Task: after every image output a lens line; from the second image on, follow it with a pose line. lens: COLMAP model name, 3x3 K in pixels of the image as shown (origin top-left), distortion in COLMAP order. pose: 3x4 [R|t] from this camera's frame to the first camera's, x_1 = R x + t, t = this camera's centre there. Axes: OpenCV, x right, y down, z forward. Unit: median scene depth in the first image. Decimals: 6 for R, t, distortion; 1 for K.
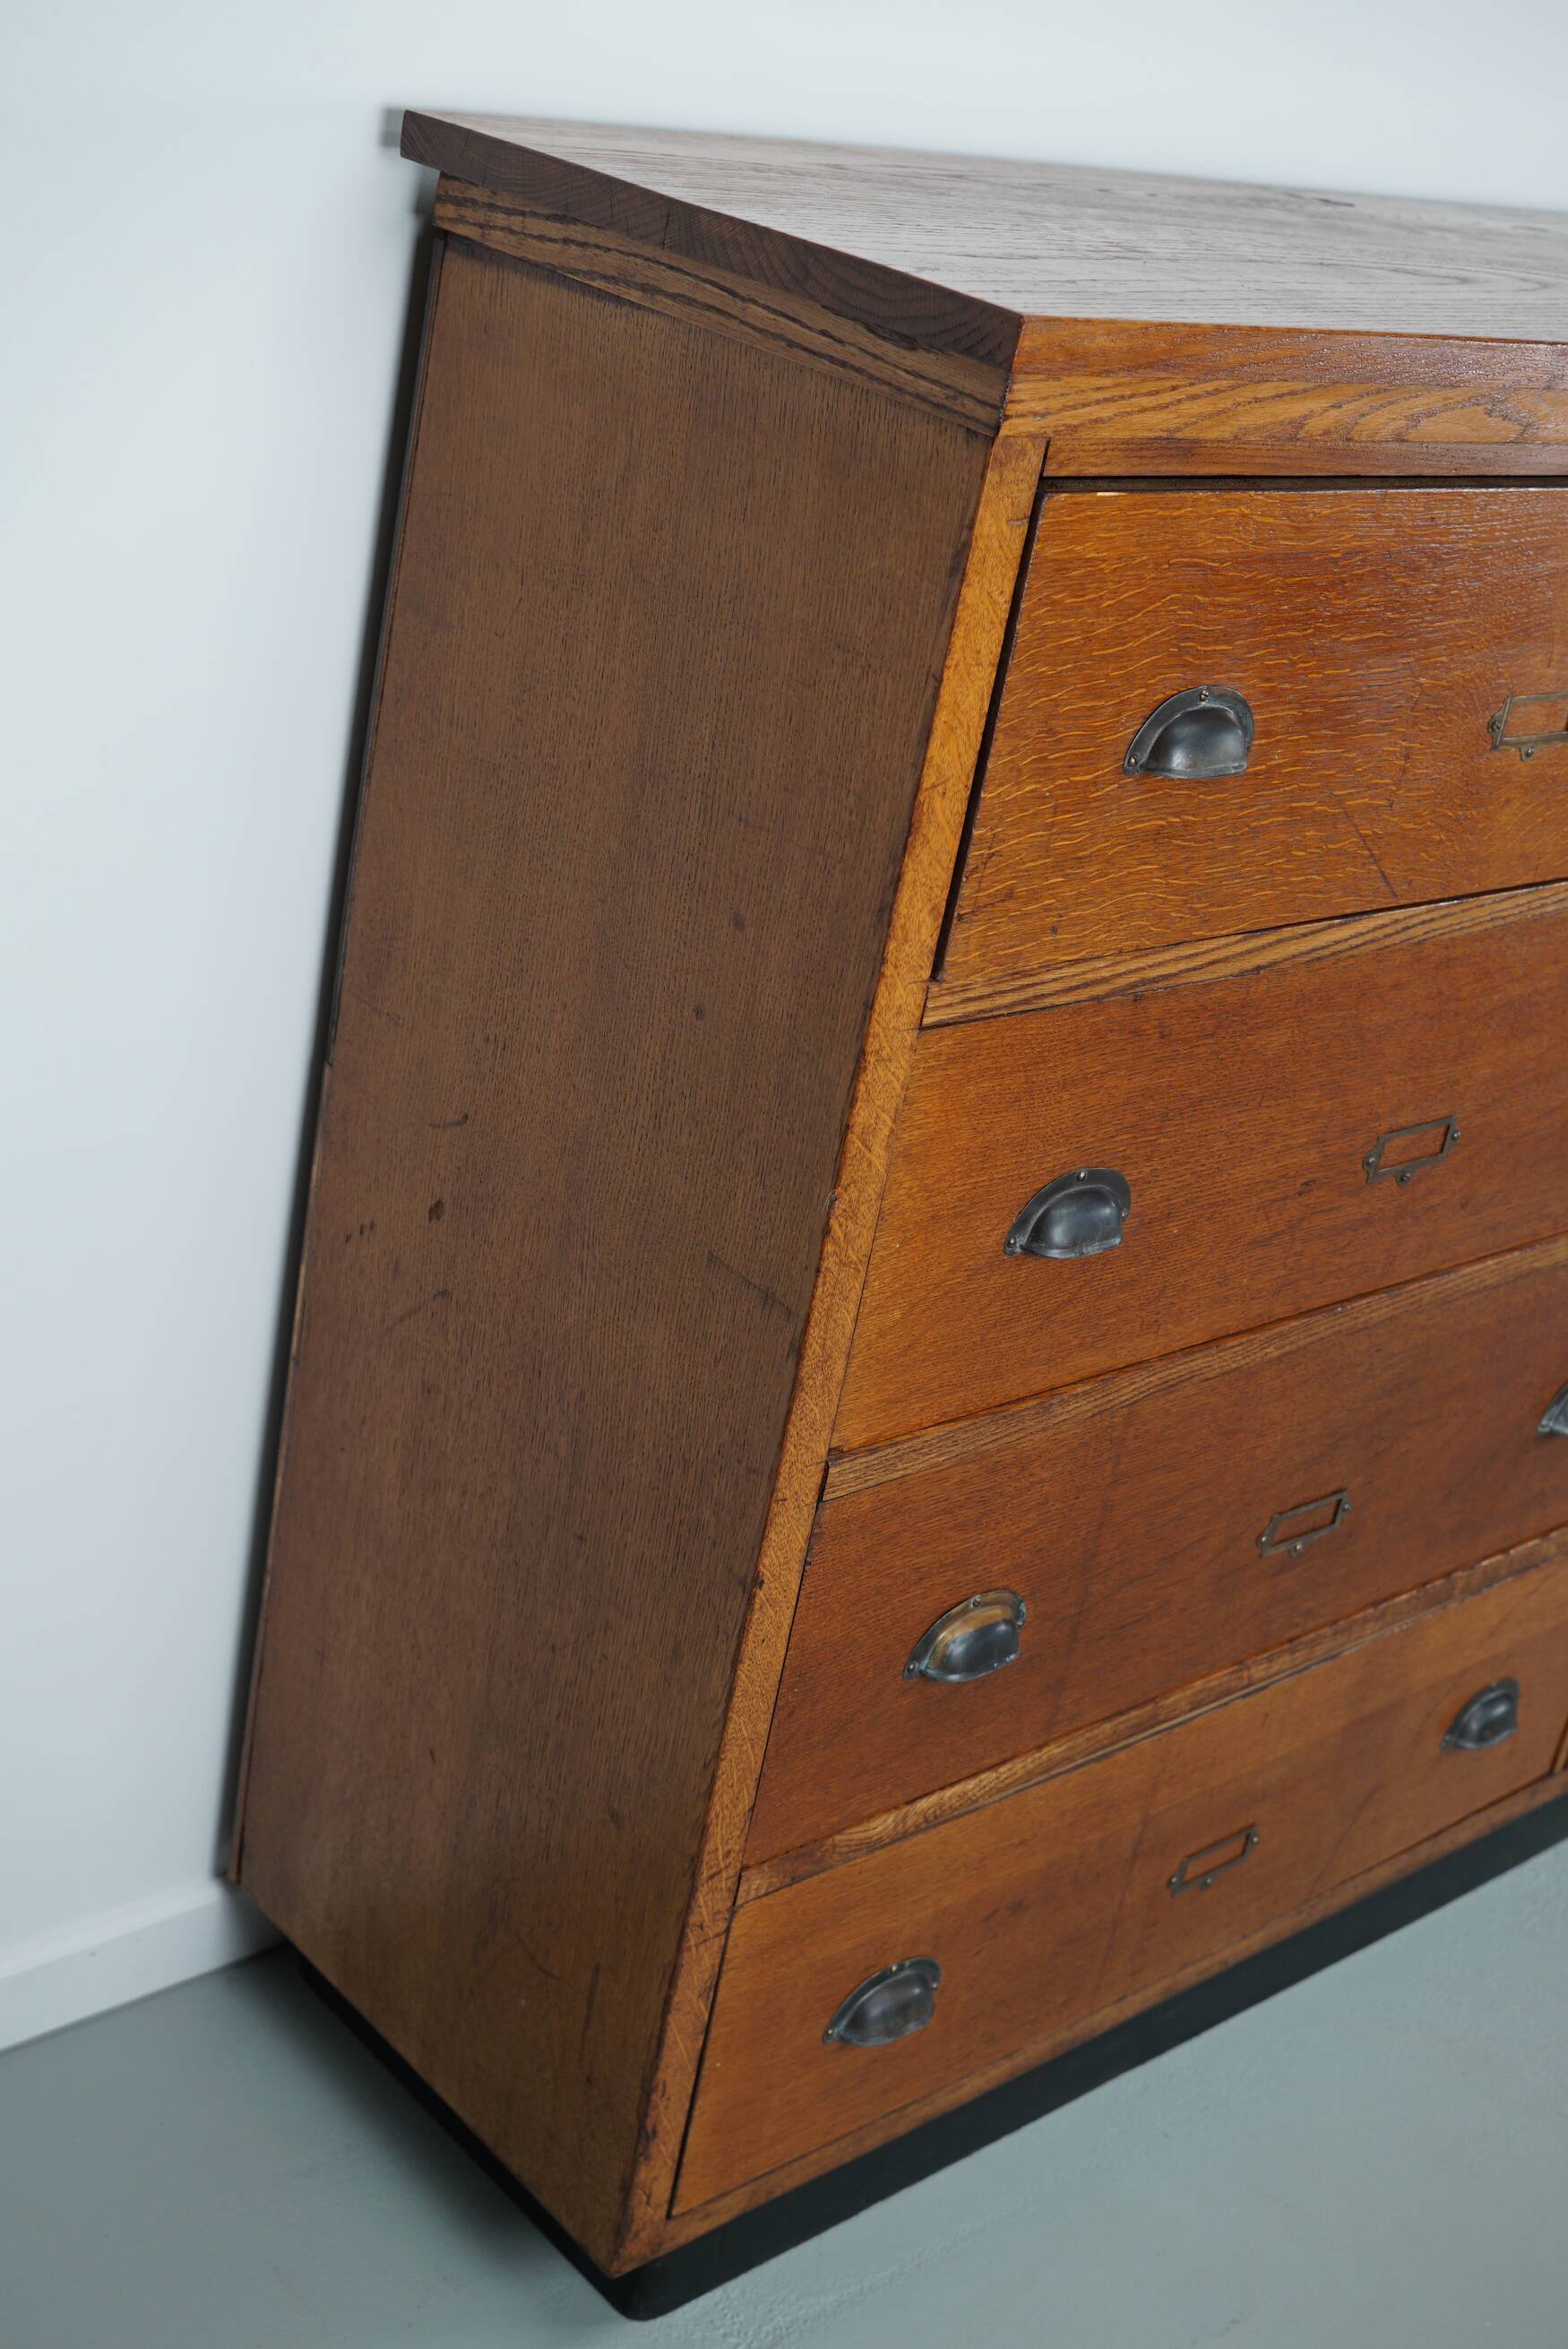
lens RADIAL K [[3015.4, 0, 806.8], [0, 3015.4, 1148.1], [0, 0, 1]] dist [-0.089747, 0.000000]
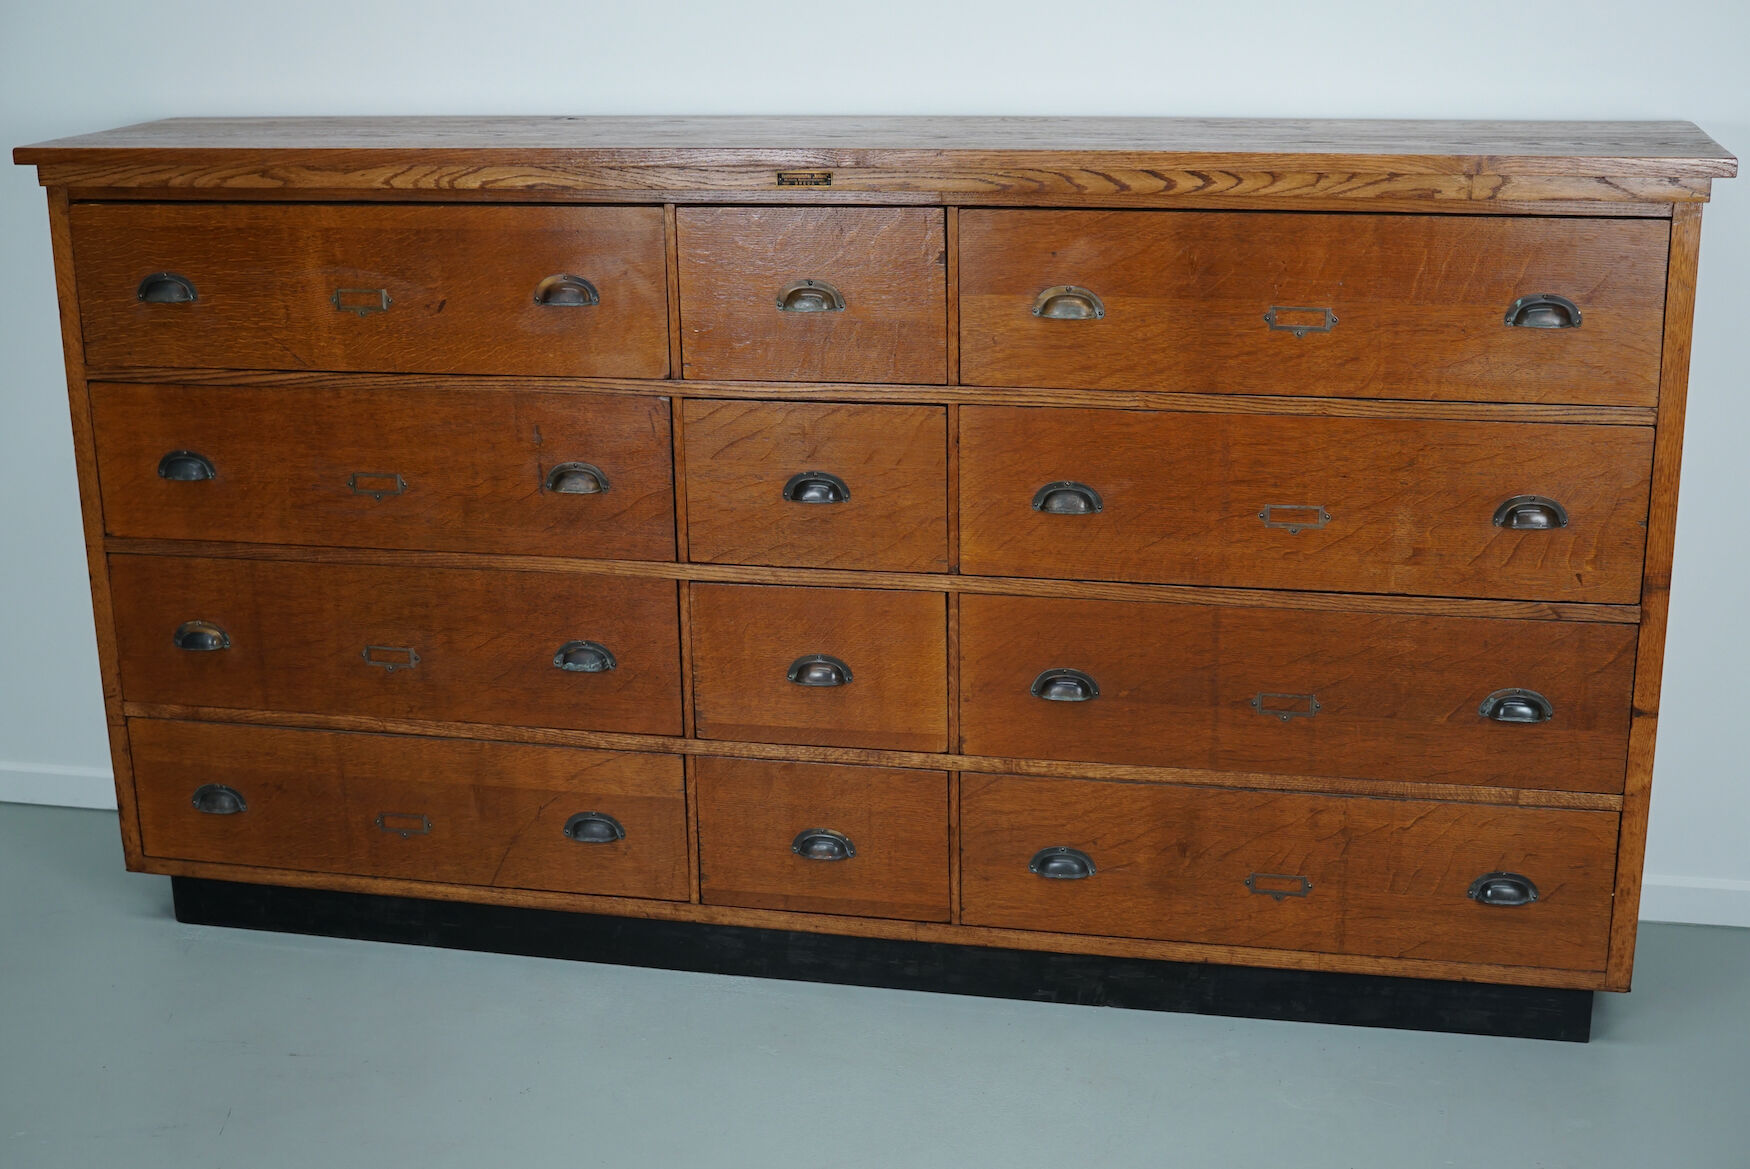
lens RADIAL K [[2246.8, 0, 863.7], [0, 2246.8, 582.3], [0, 0, 1]] dist [-0.089747, 0.000000]
pose [[0.577499, 0.053005, -0.814669, 2.119321], [-0.224320, 0.969784, -0.095917, 0.180131], [0.784968, 0.238138, 0.571940, 0.326647]]
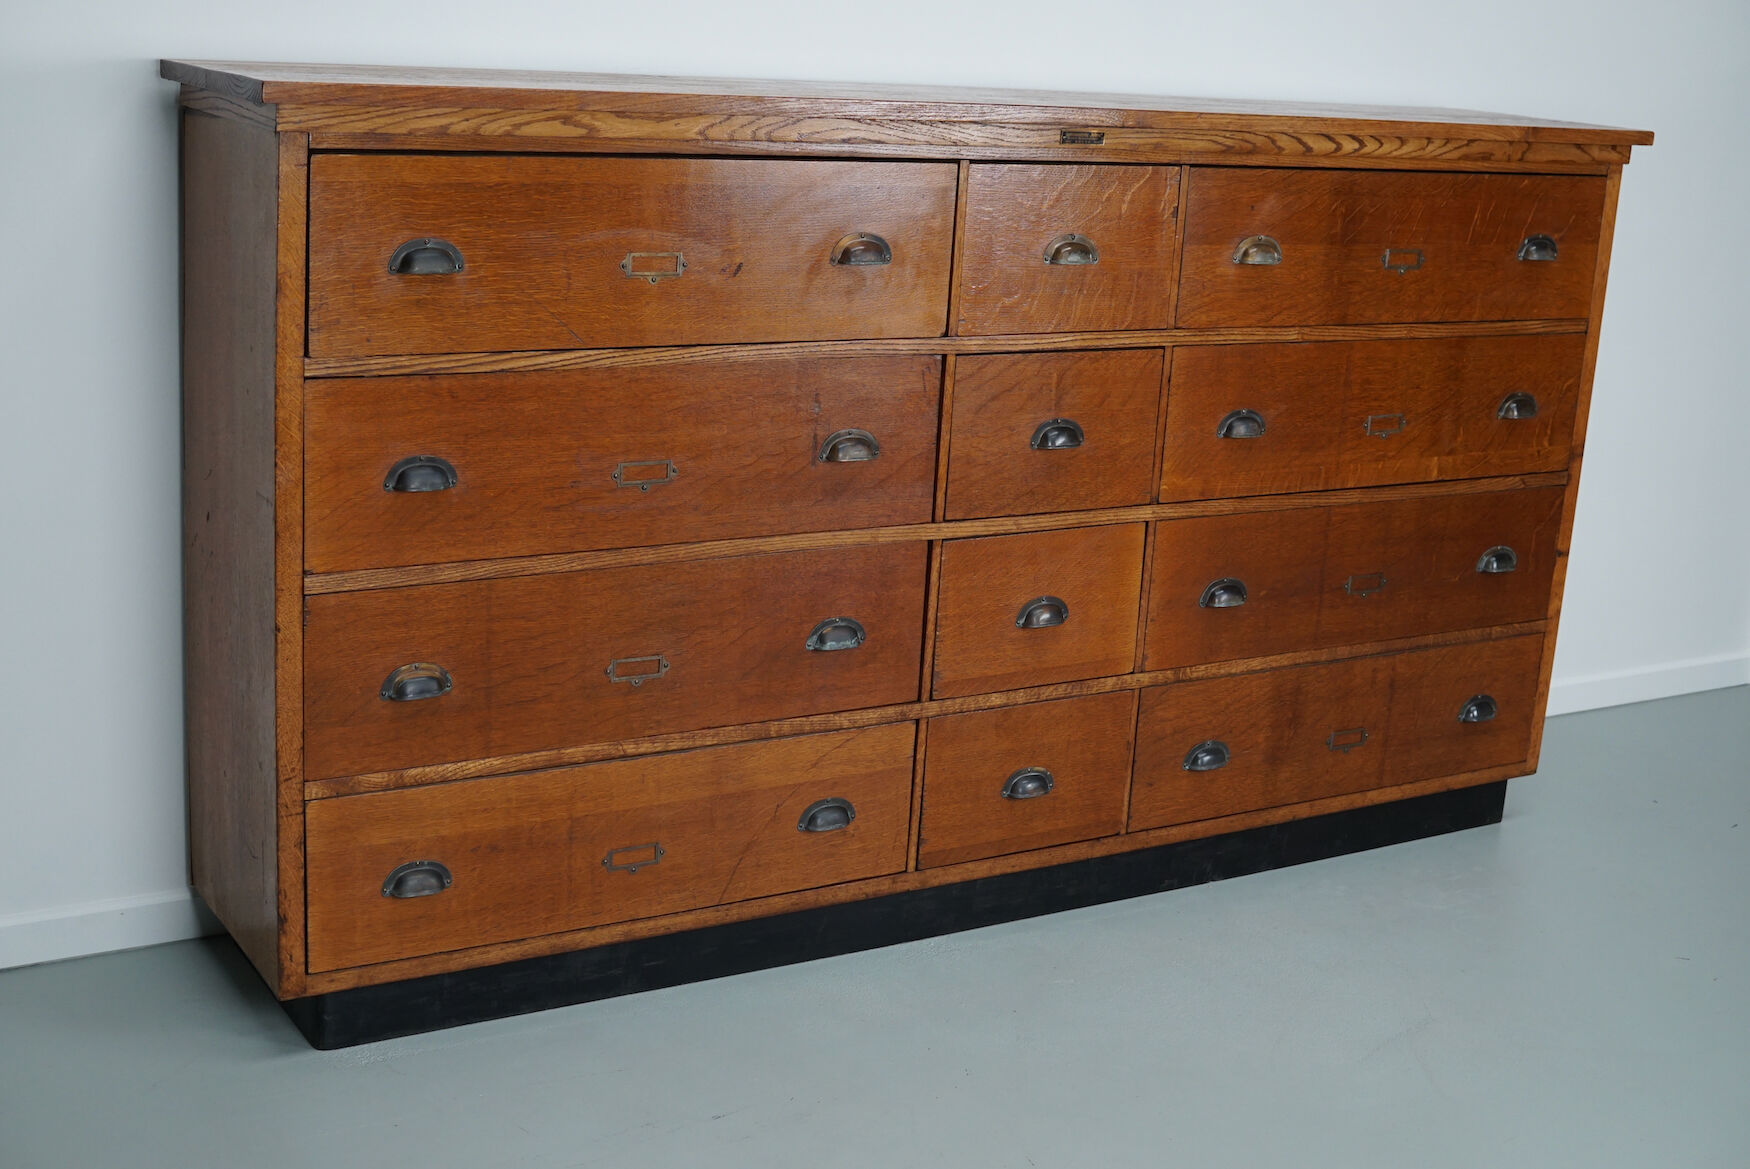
lens RADIAL K [[2246.8, 0, 867.9], [0, 2246.8, 584.7], [0, 0, 1]] dist [-0.089747, 0.000000]
pose [[0.978338, -0.068126, -0.195483, 0.744346], [0.030096, 0.981074, -0.191280, 0.436998], [0.204815, 0.181253, 0.961872, -0.566104]]
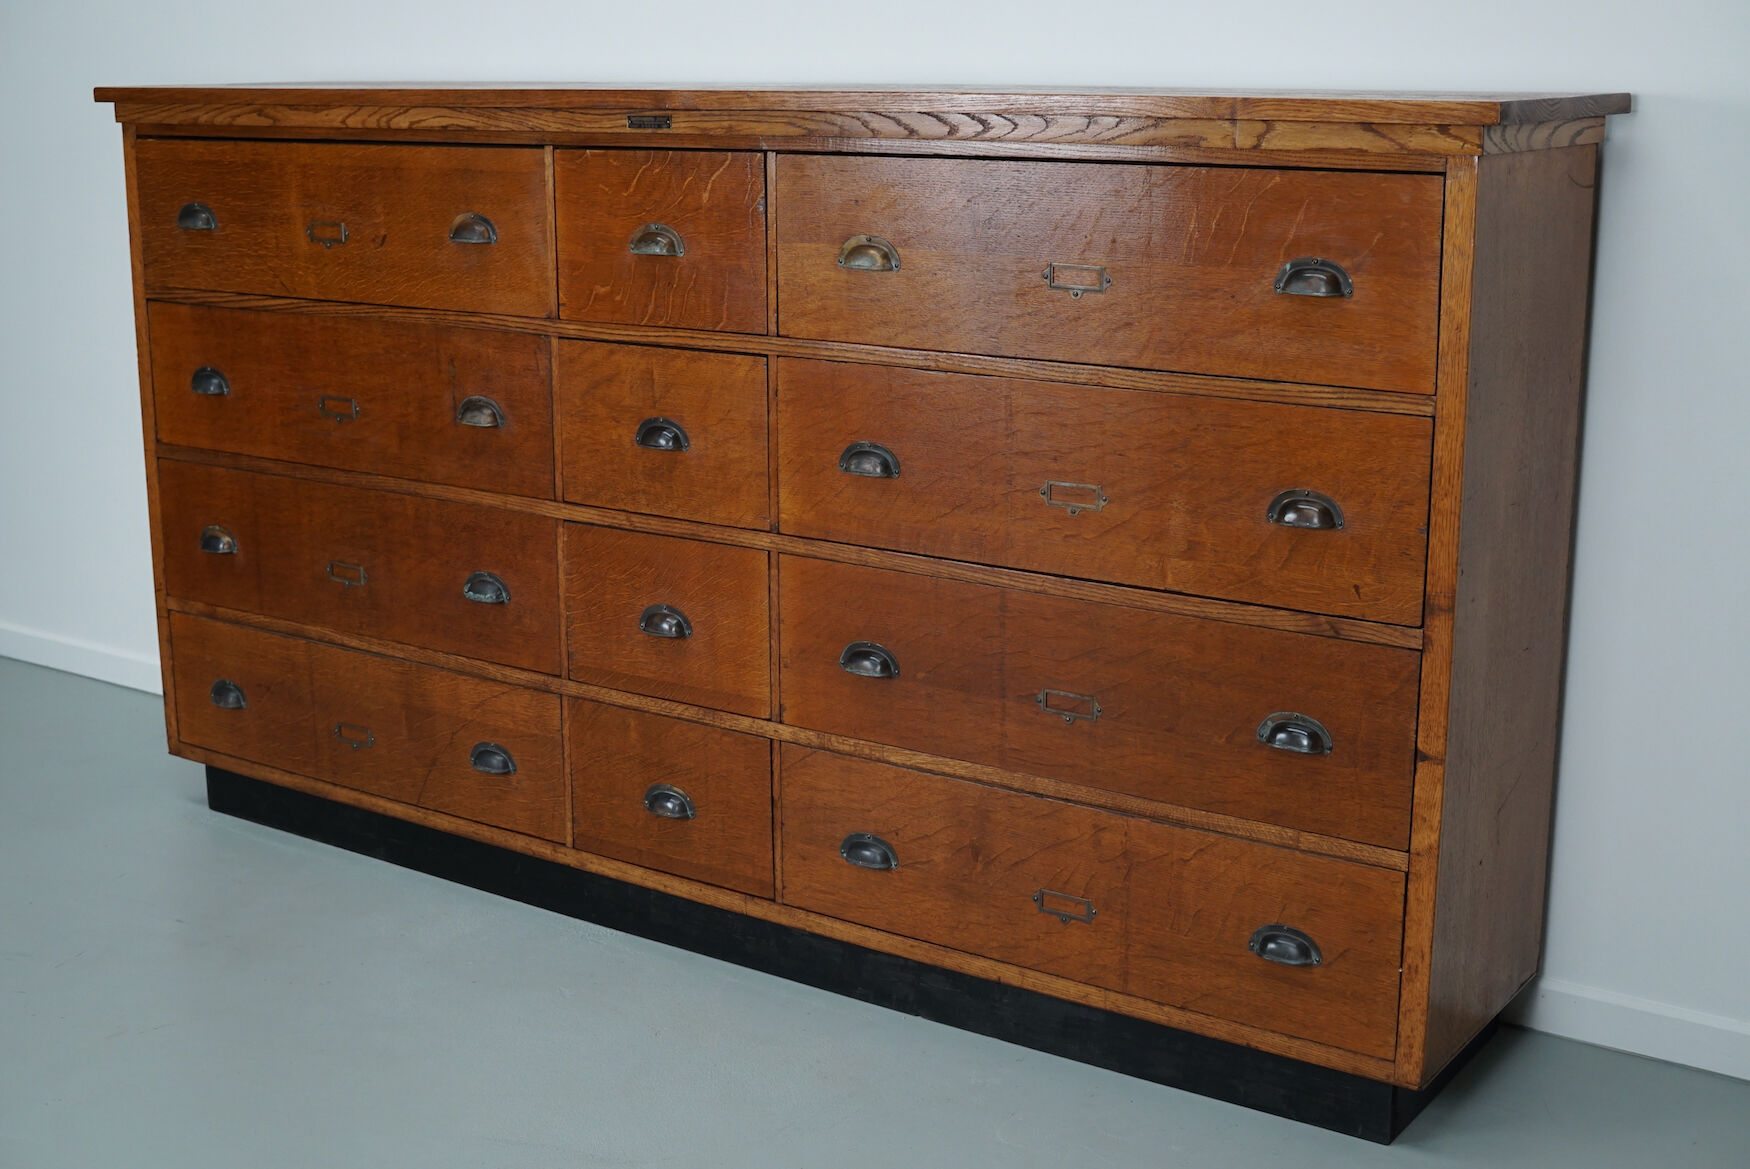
lens RADIAL K [[2246.8, 0, 870.5], [0, 2246.8, 583.4], [0, 0, 1]] dist [-0.089747, 0.000000]
pose [[0.232425, 0.051760, -0.971236, 2.435724], [-0.361898, 0.931485, -0.036963, 0.051636], [0.902778, 0.360079, 0.235232, 1.129637]]
